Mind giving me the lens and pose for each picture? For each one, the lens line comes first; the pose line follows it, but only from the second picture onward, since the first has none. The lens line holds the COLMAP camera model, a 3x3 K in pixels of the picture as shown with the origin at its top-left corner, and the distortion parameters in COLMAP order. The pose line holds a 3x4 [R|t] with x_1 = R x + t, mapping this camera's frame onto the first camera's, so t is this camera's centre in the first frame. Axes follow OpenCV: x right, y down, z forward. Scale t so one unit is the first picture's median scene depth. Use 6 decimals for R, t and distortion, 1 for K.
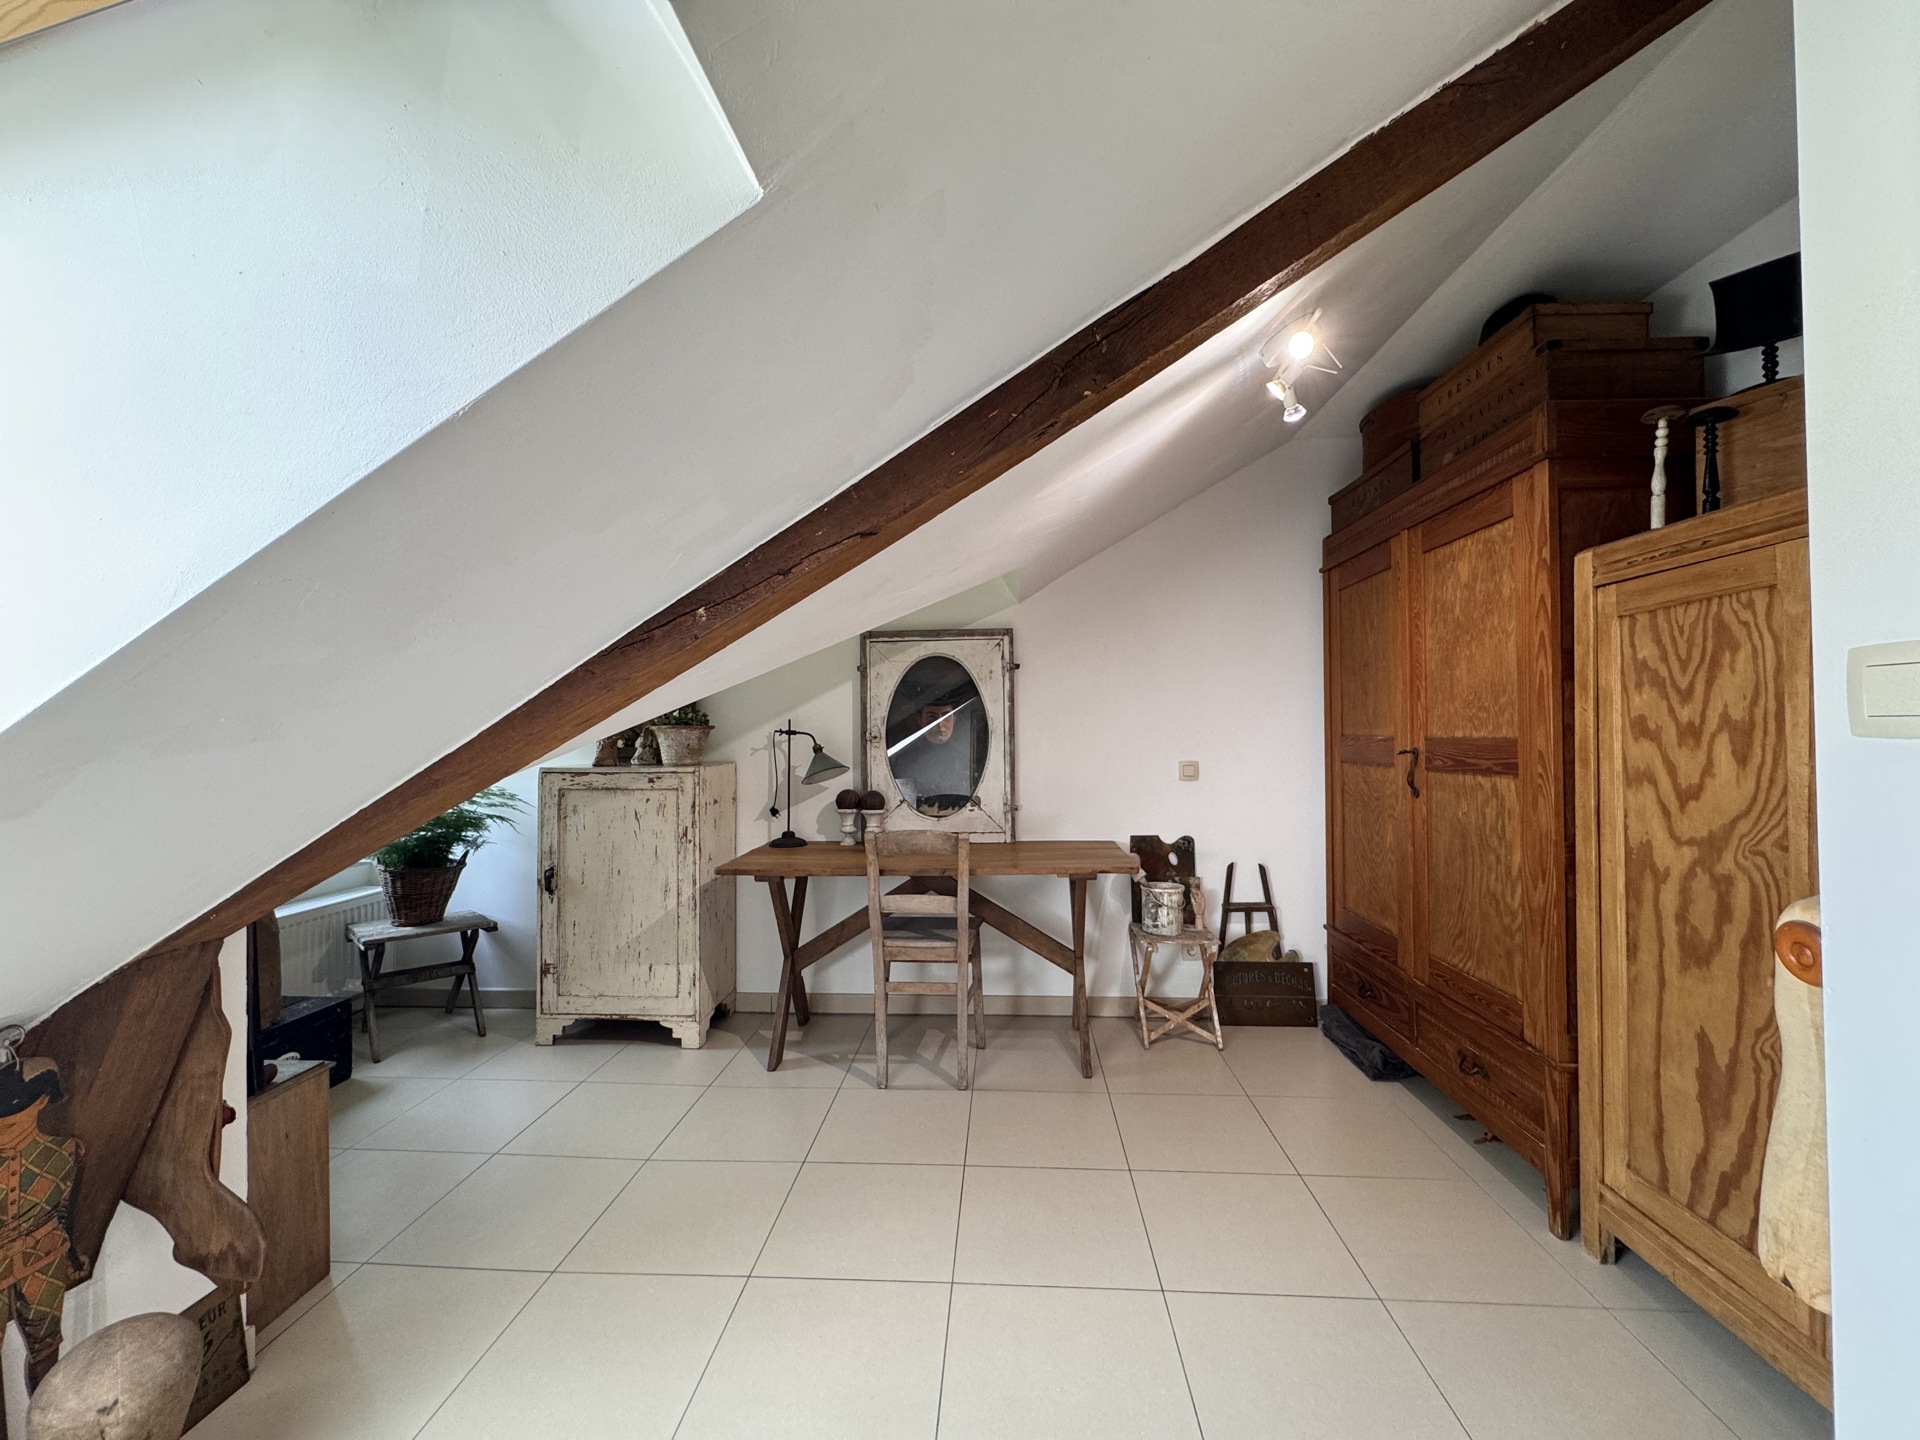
lens RADIAL K [[766.4, 0, 960.0], [0, 766.4, 720.0], [0, 0, 1]] dist [-0.004261, 0.000570]
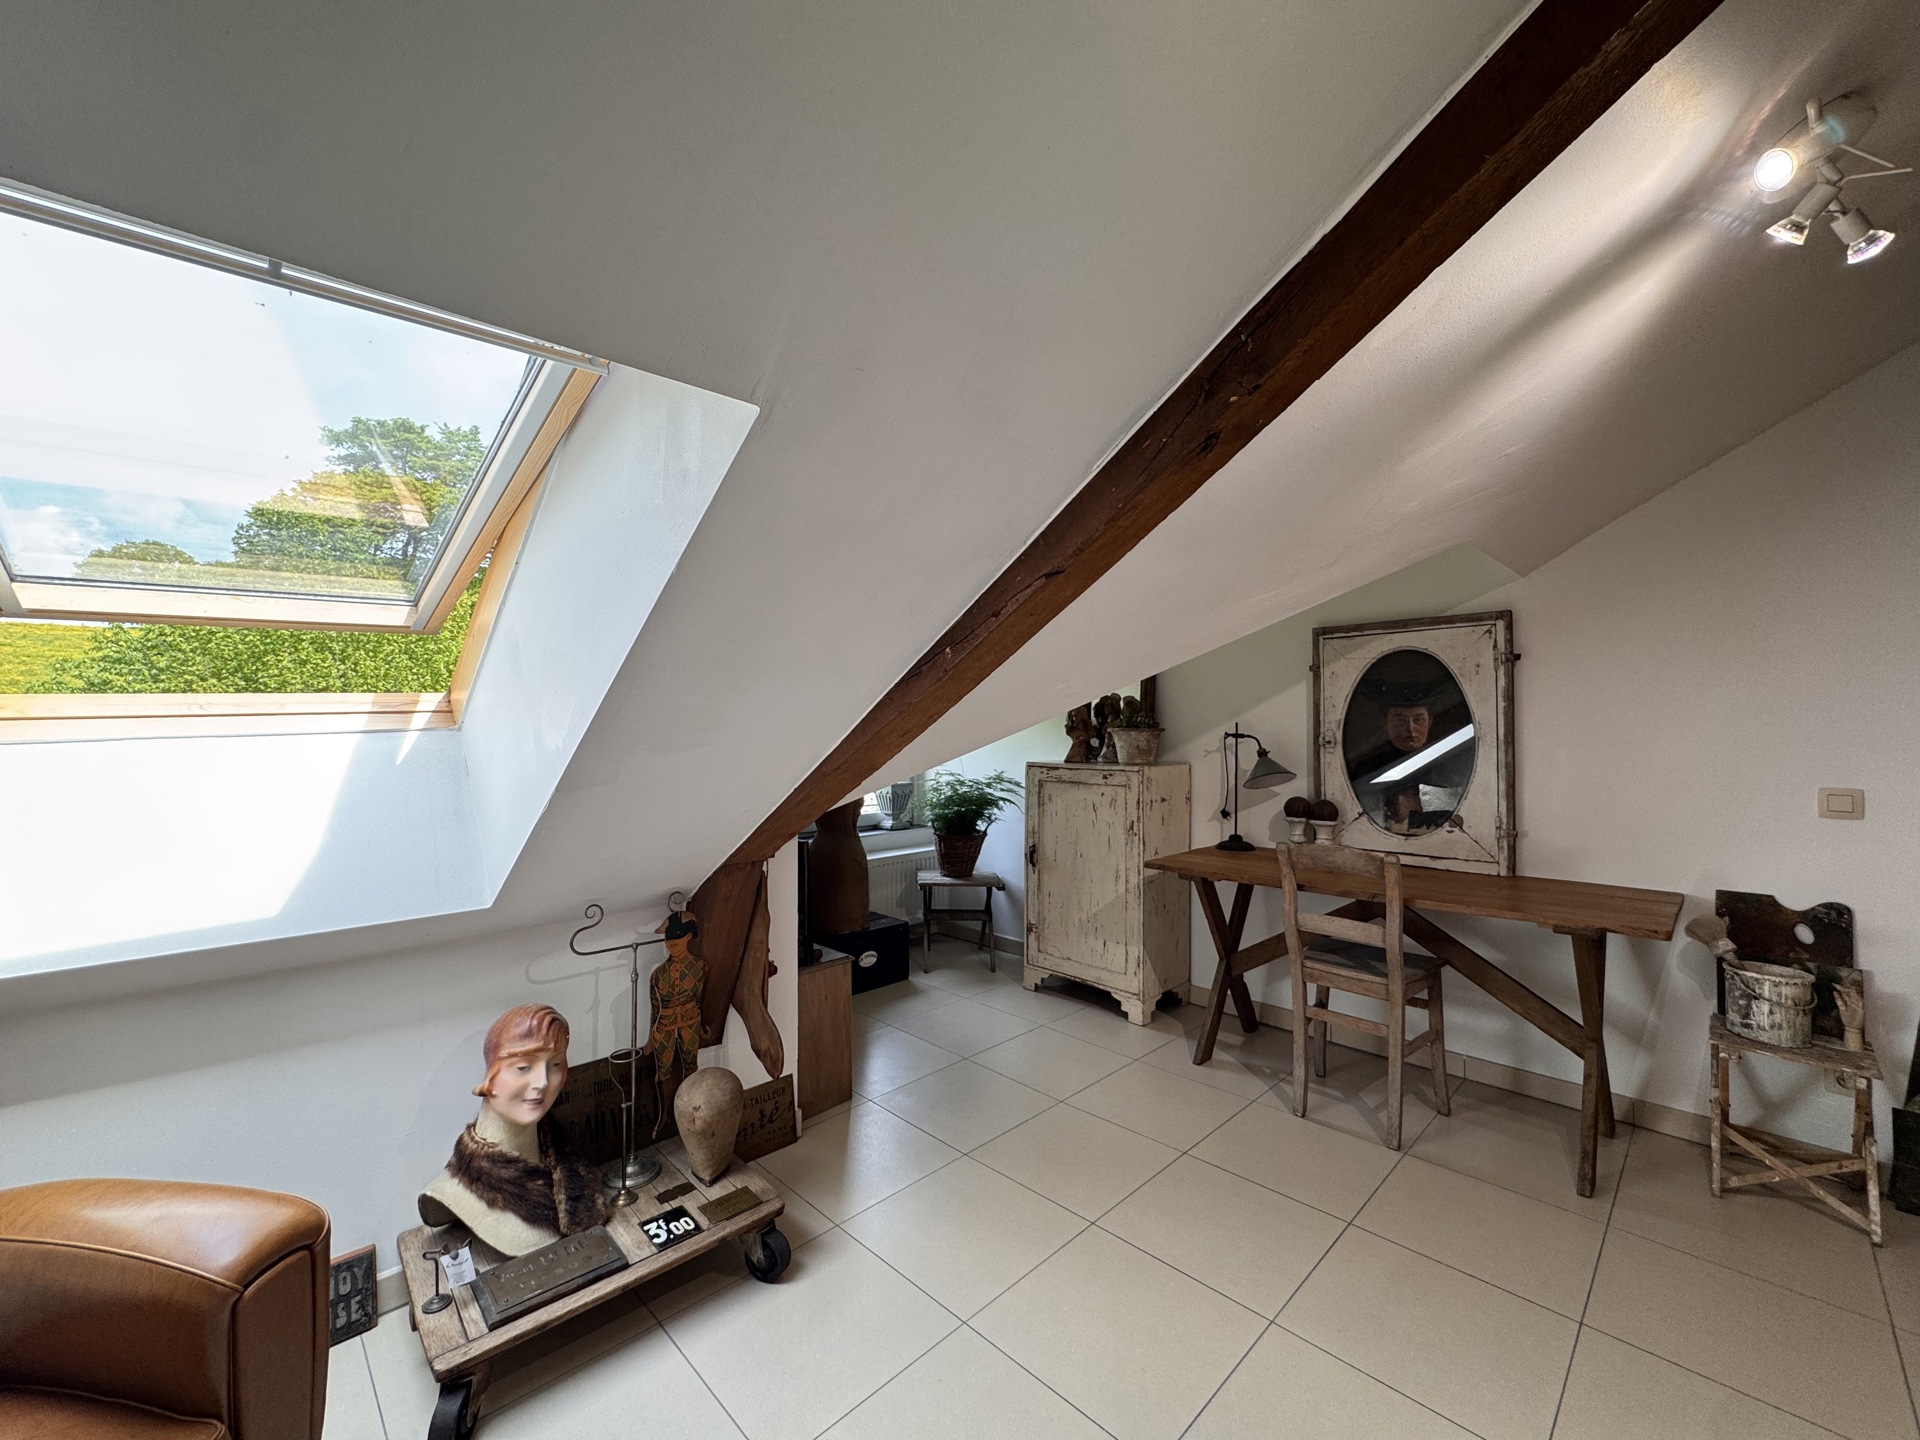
lens RADIAL K [[766.4, 0, 960.0], [0, 766.4, 720.0], [0, 0, 1]] dist [-0.004261, 0.000570]
pose [[0.744925, 0.000876, -0.667147, 0.186301], [0.003261, 0.999982, 0.004954, -0.010861], [0.667140, -0.005866, 0.744909, 0.019894]]
